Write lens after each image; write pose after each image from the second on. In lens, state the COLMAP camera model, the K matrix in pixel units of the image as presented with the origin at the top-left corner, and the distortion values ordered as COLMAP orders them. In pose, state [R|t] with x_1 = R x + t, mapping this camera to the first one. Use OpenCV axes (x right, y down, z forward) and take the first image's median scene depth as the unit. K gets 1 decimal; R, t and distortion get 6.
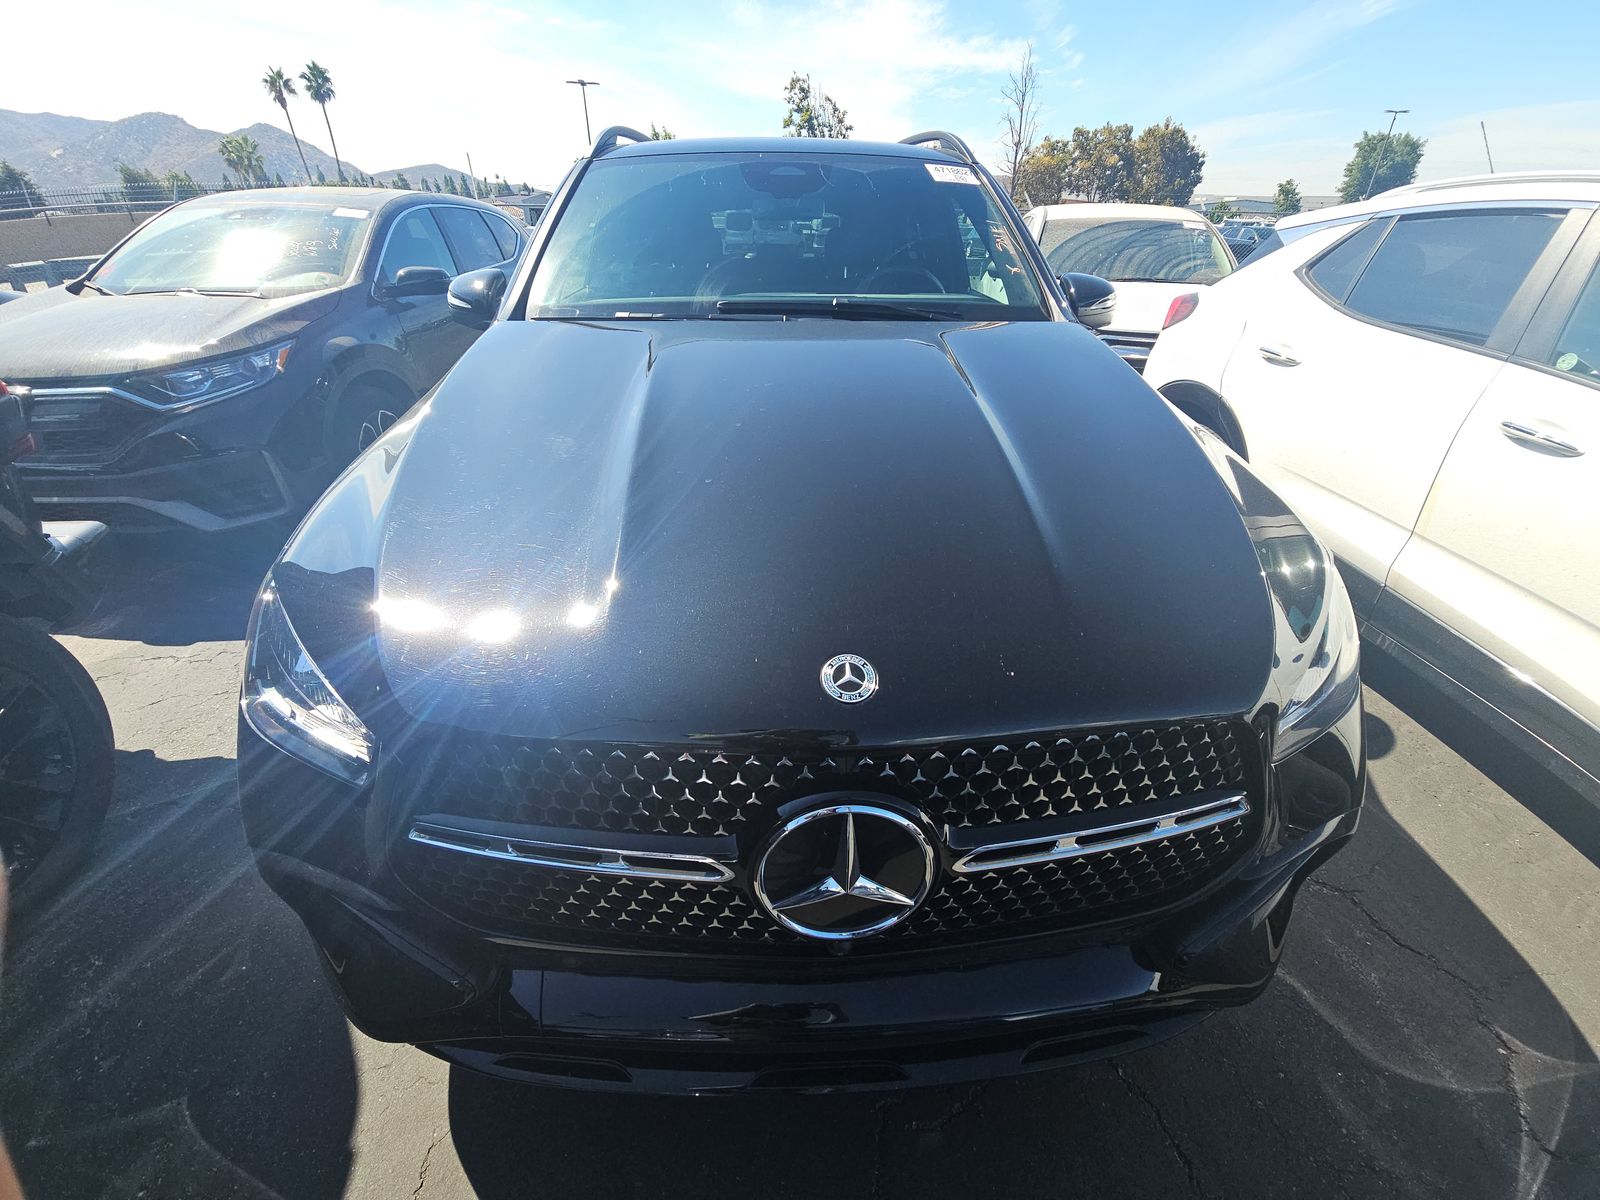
lens RADIAL K [[646.1, 0, 790.1], [0, 646.1, 598.2], [0, 0, 1]] dist [0.006703, -0.006103]
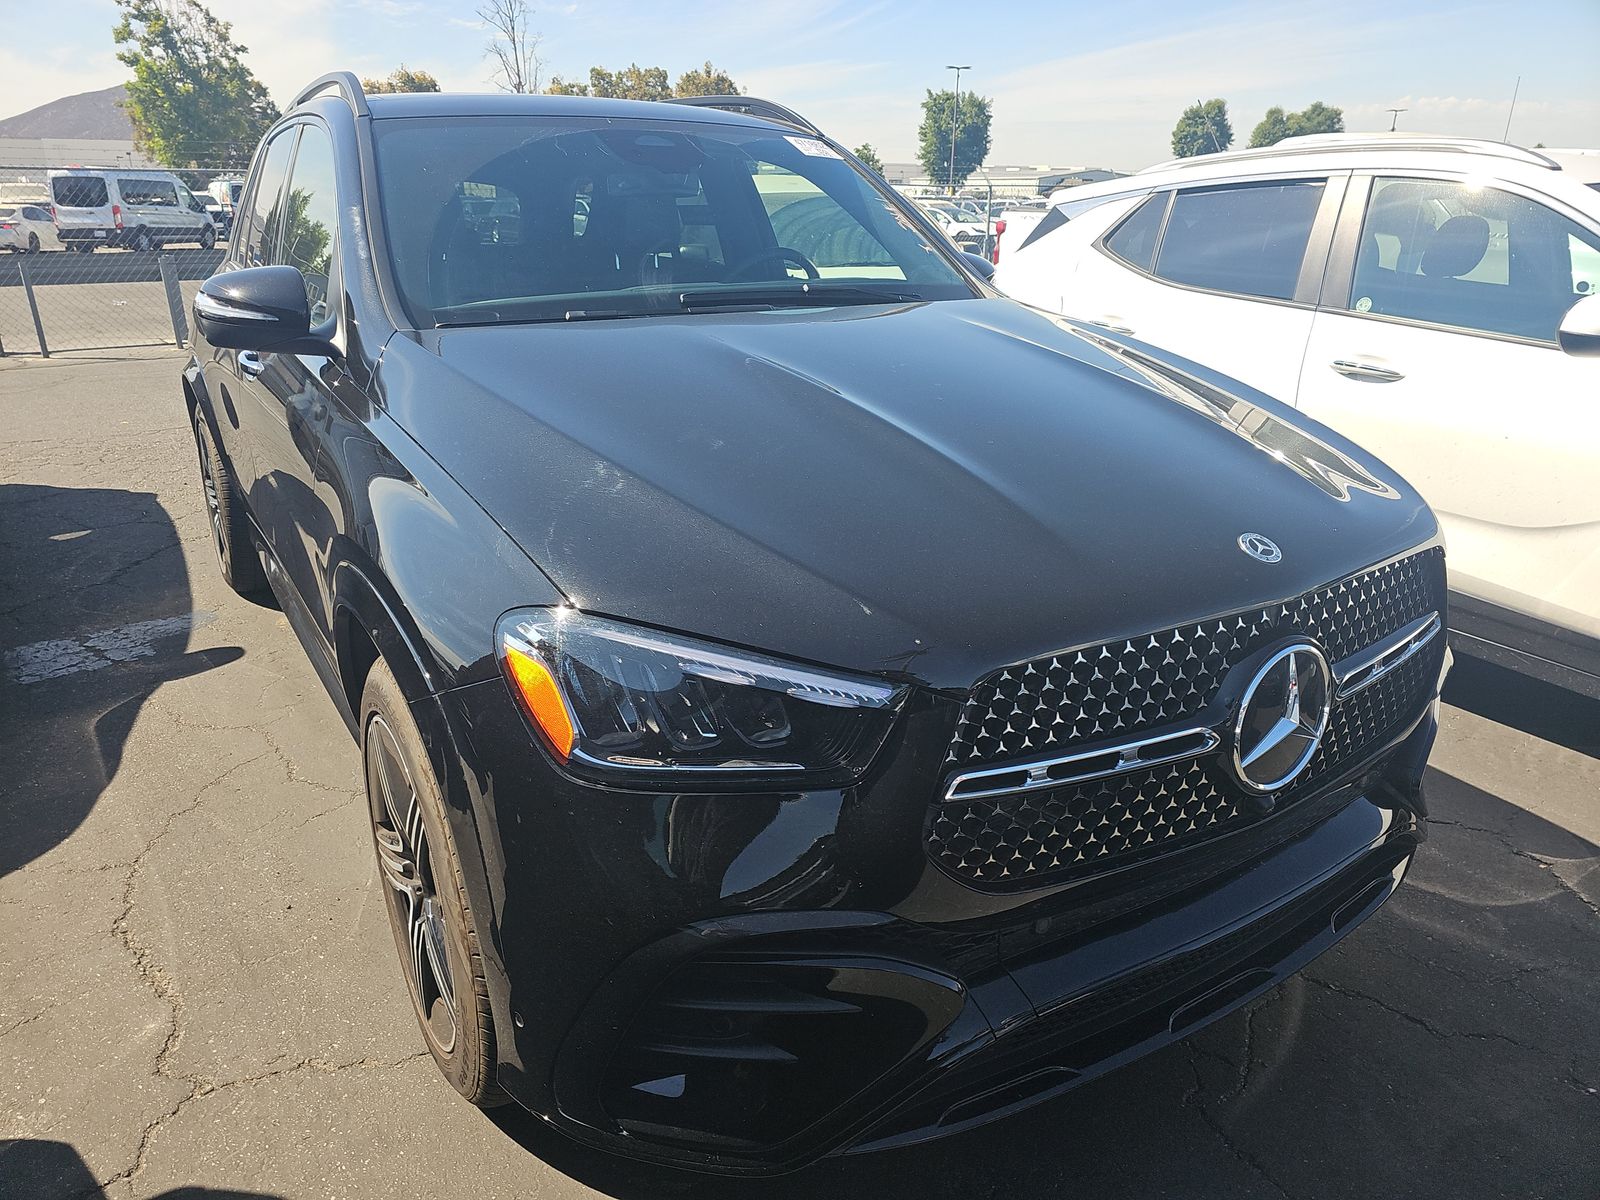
lens RADIAL K [[1062.6, 0, 792.4], [0, 1062.6, 627.9], [0, 0, 1]] dist [0.031607, -0.029189]
pose [[0.866693, -0.189171, 0.461581, -1.227244], [0.252297, 0.964464, -0.078459, 0.154819], [-0.430336, 0.184455, 0.883621, -0.294439]]
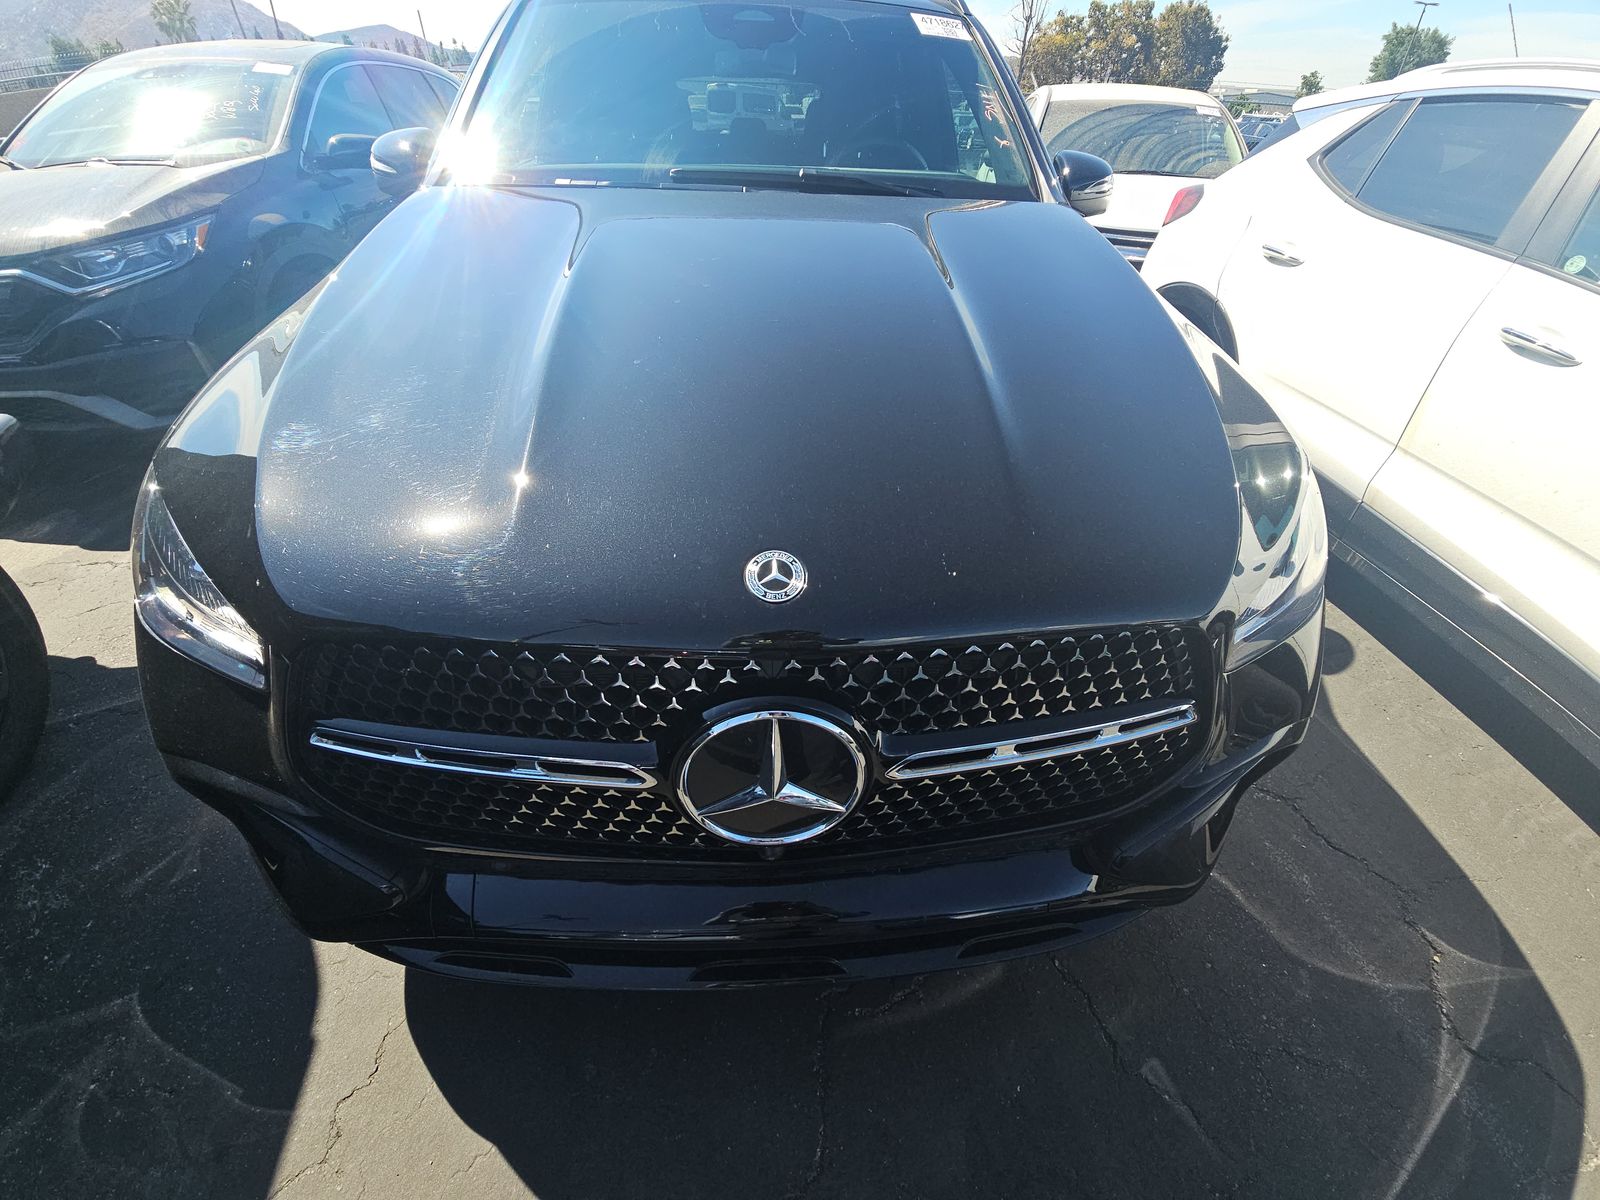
lens RADIAL K [[646.1, 0, 791.0], [0, 646.1, 597.6], [0, 0, 1]] dist [0.006703, -0.006103]
pose [[0.999643, 0.009063, 0.025138, 0.061105], [-0.012114, 0.992208, 0.123999, 0.026767], [-0.023819, -0.124259, 0.991964, 0.057972]]
